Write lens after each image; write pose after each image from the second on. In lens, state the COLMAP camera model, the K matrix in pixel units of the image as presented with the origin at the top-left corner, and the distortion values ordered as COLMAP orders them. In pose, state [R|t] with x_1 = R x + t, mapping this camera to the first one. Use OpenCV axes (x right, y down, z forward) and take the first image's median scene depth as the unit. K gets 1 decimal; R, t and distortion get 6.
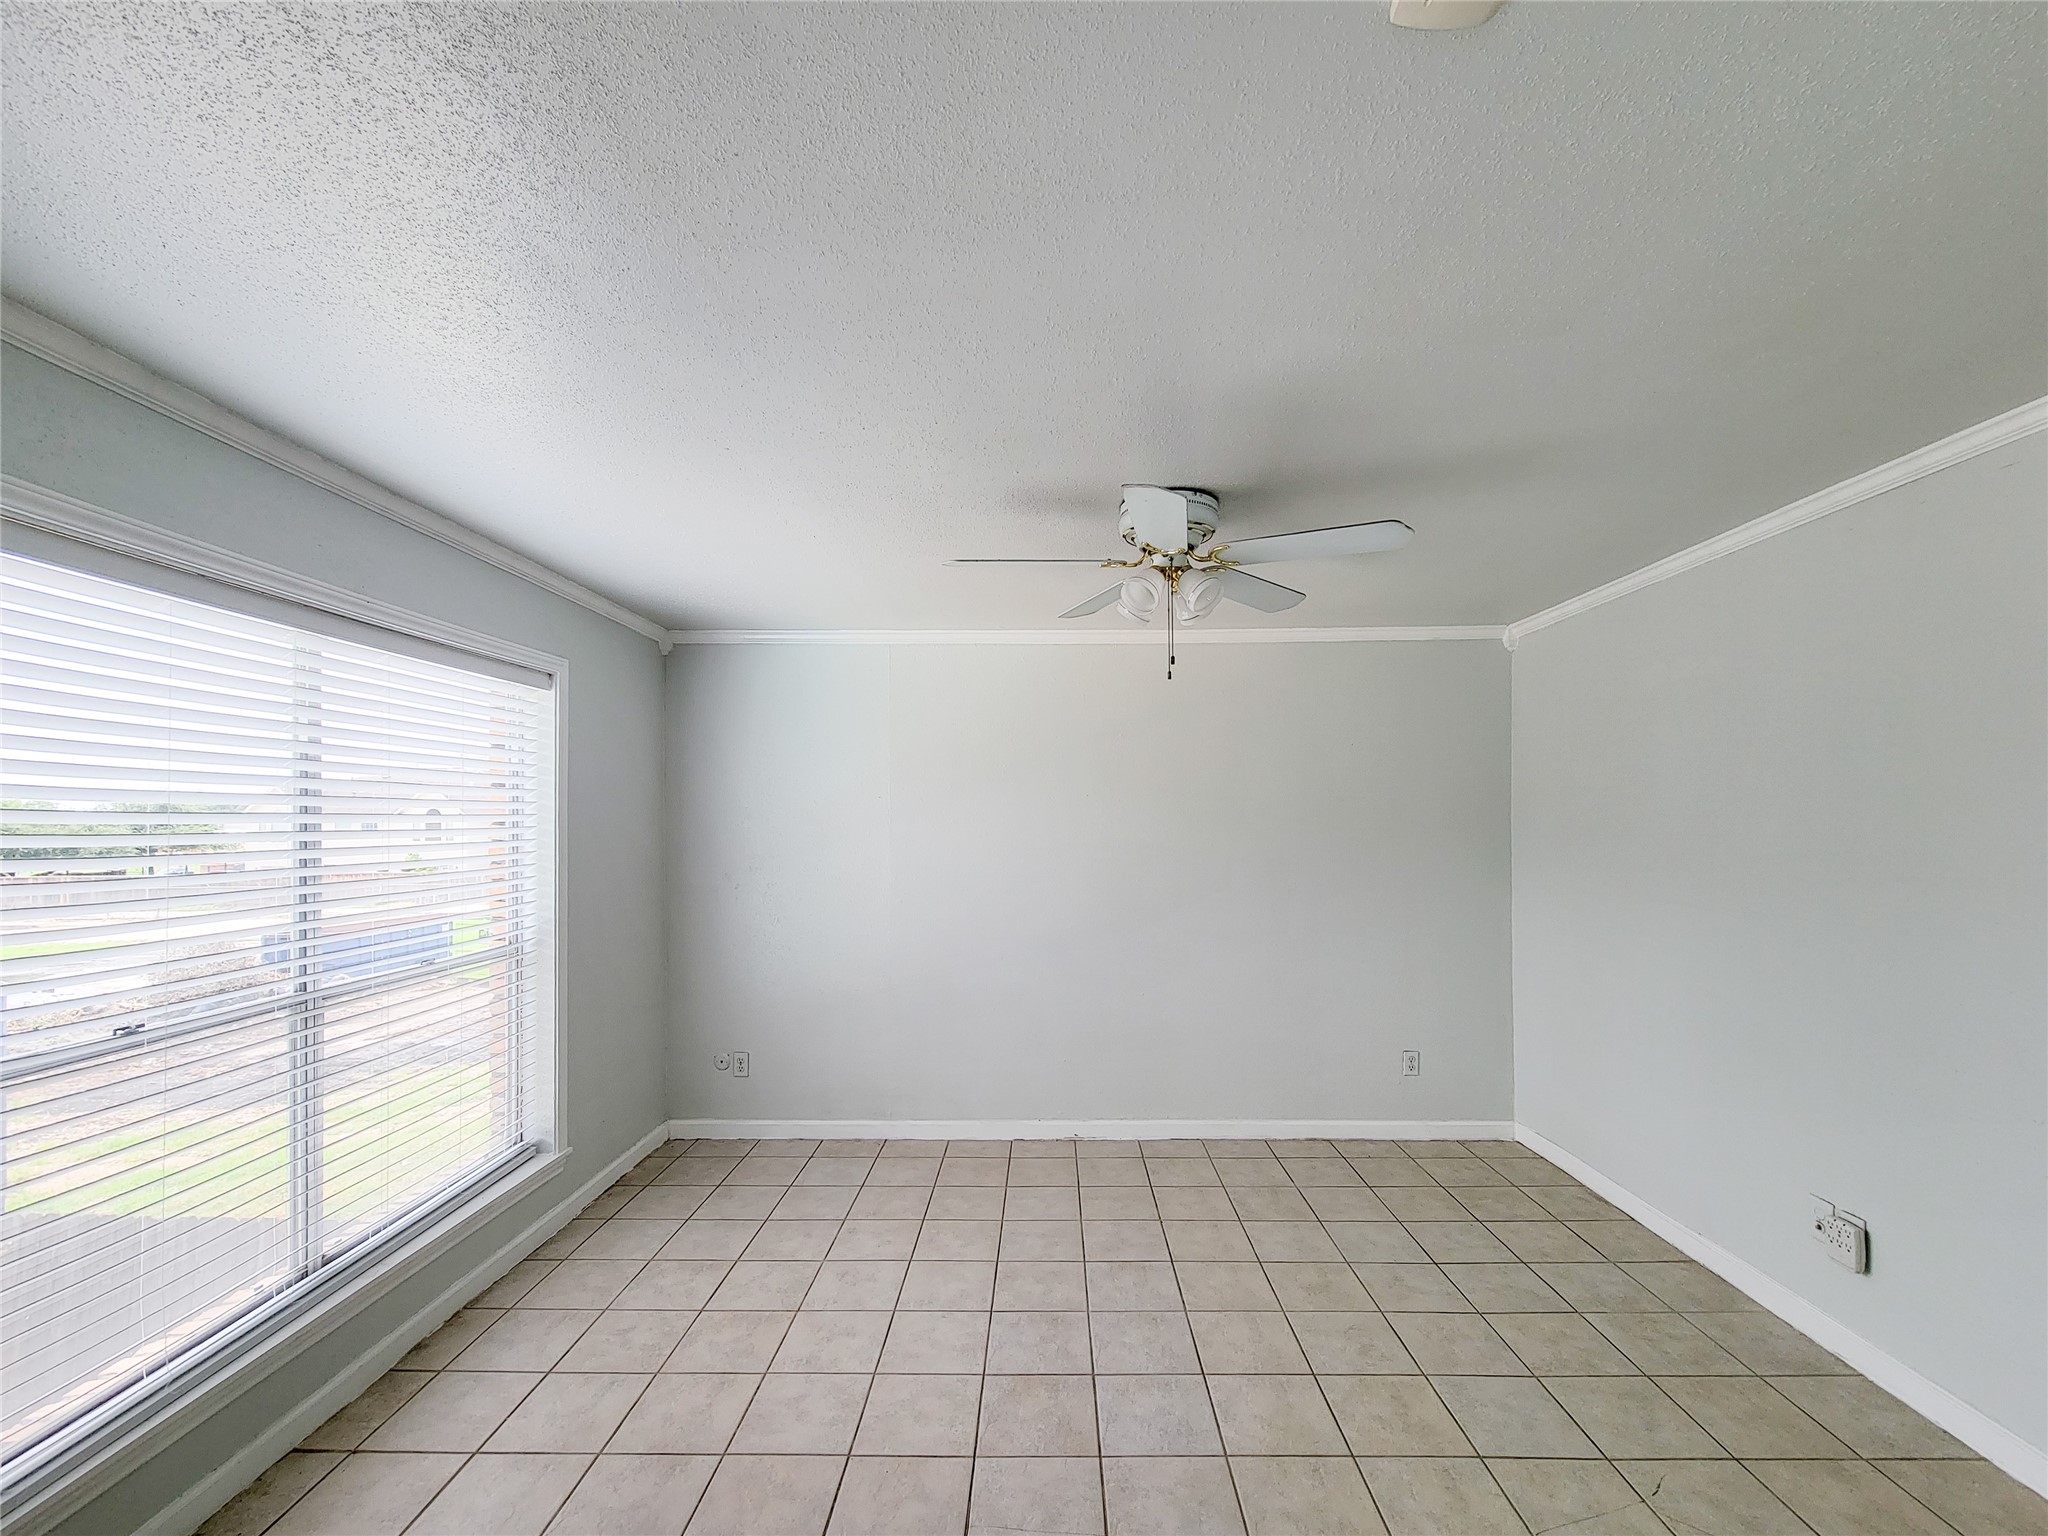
lens RADIAL K [[897.5, 0, 1061.4], [0, 897.5, 819.5], [0, 0, 1]] dist [0.011529, -0.000519]
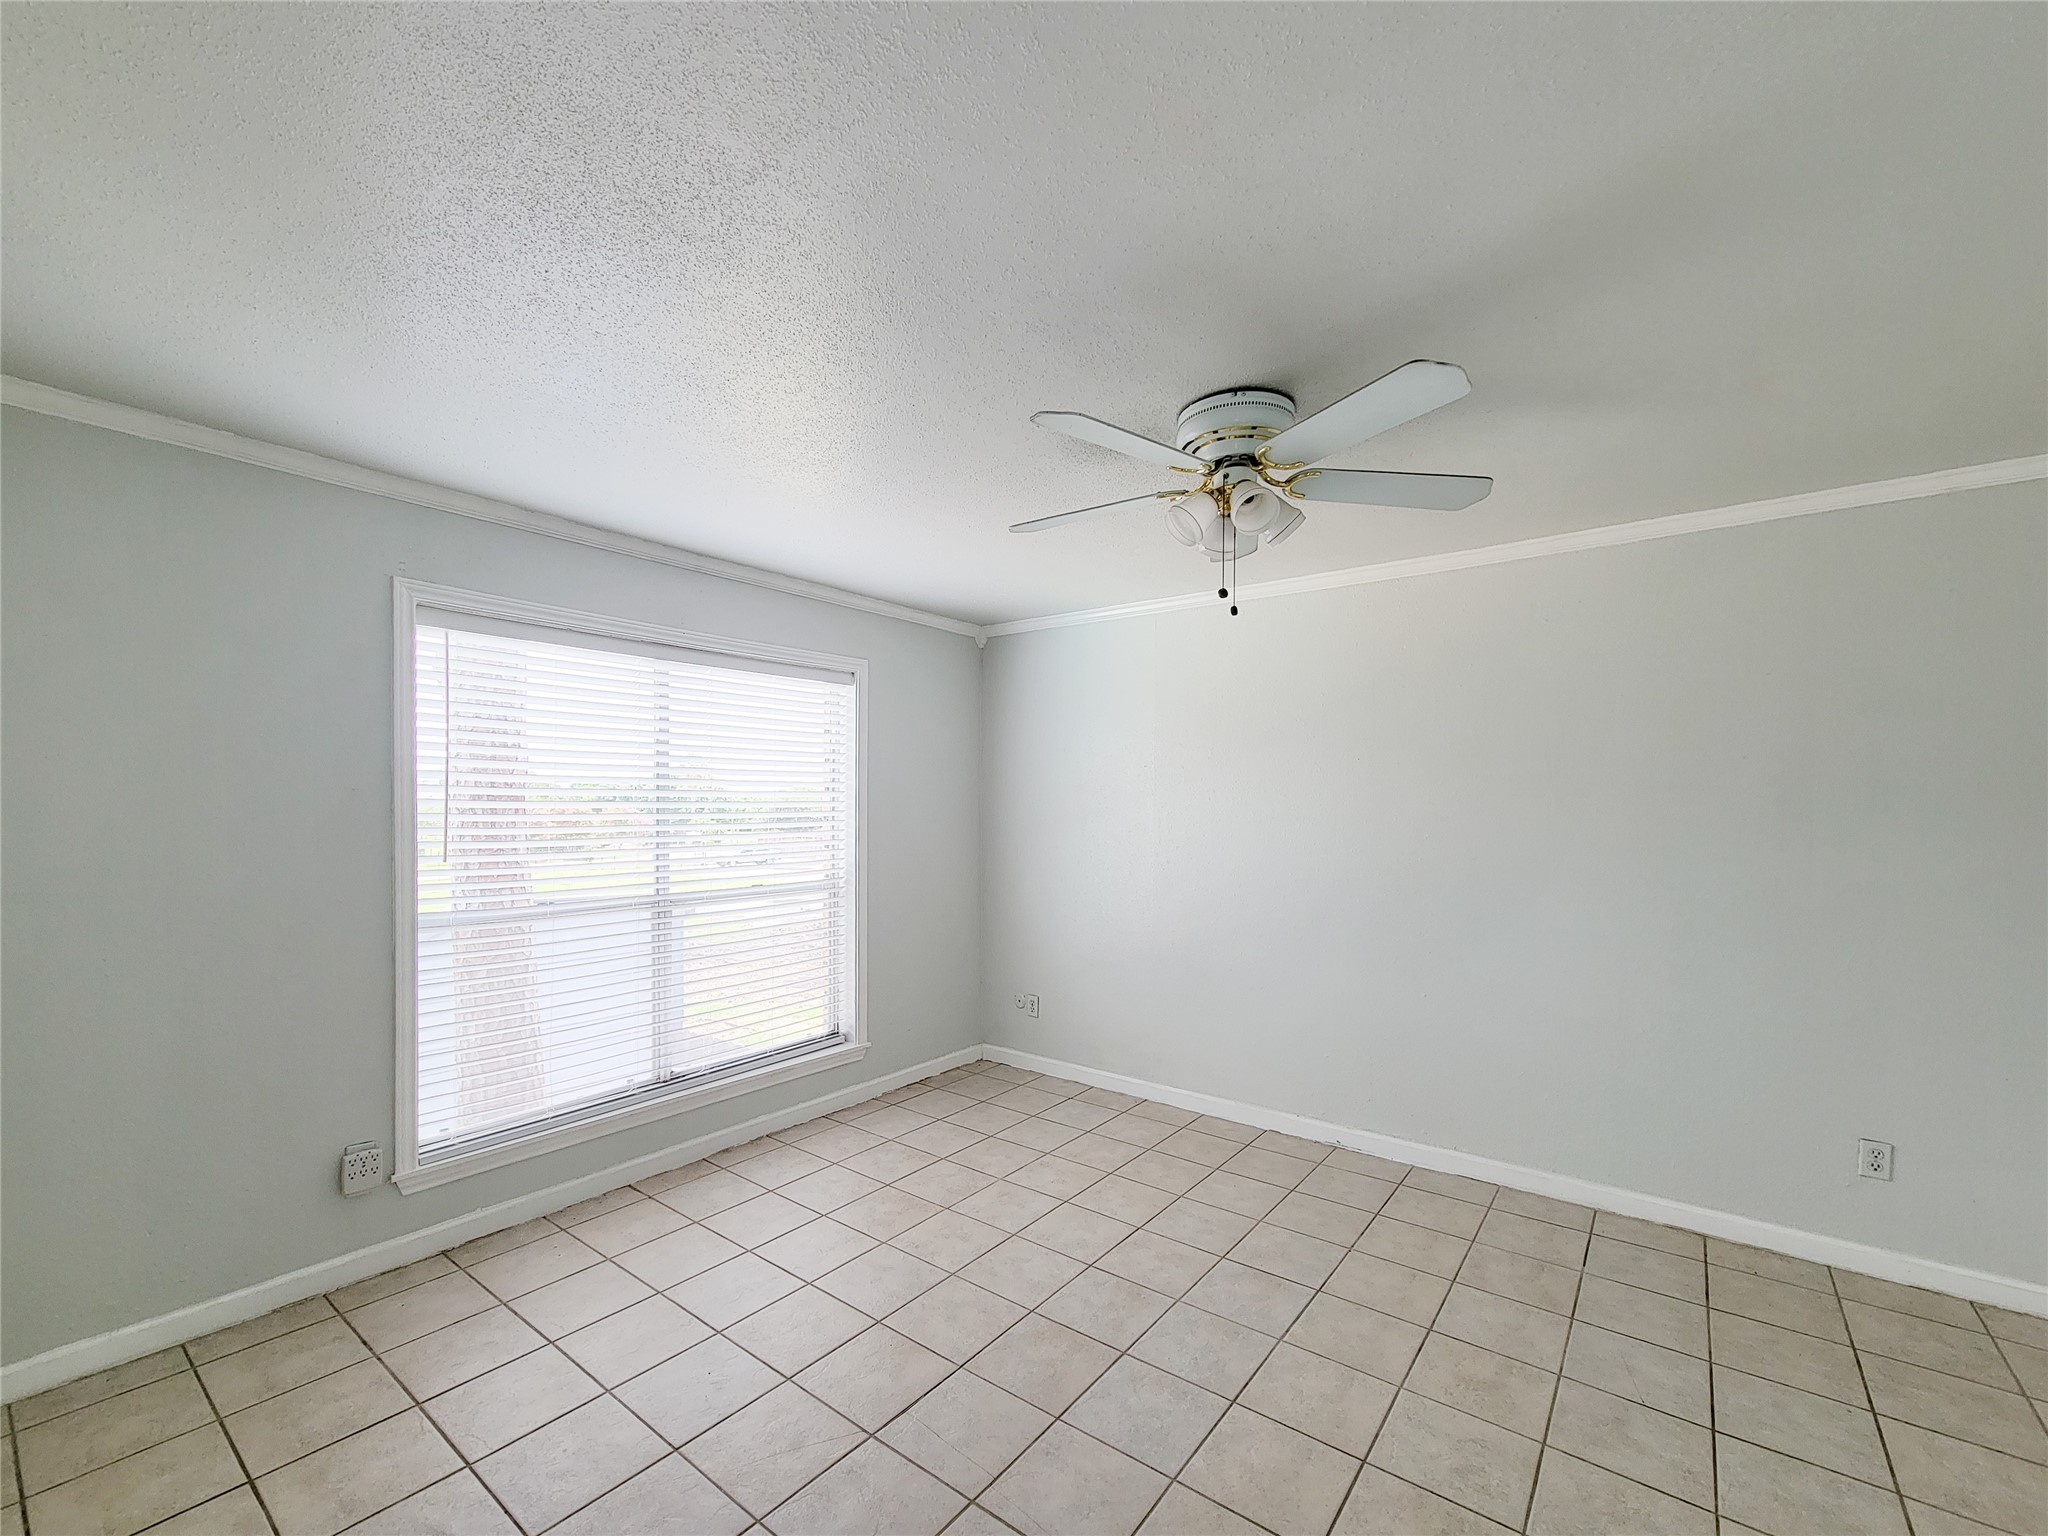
lens RADIAL K [[884.6, 0, 988.6], [0, 884.6, 824.4], [0, 0, 1]] dist [0.010538, -0.000473]
pose [[0.777600, 0.018952, -0.628474, 0.378571], [-0.003793, 0.999669, 0.025453, 0.021724], [0.628748, -0.017408, 0.777414, 0.136237]]
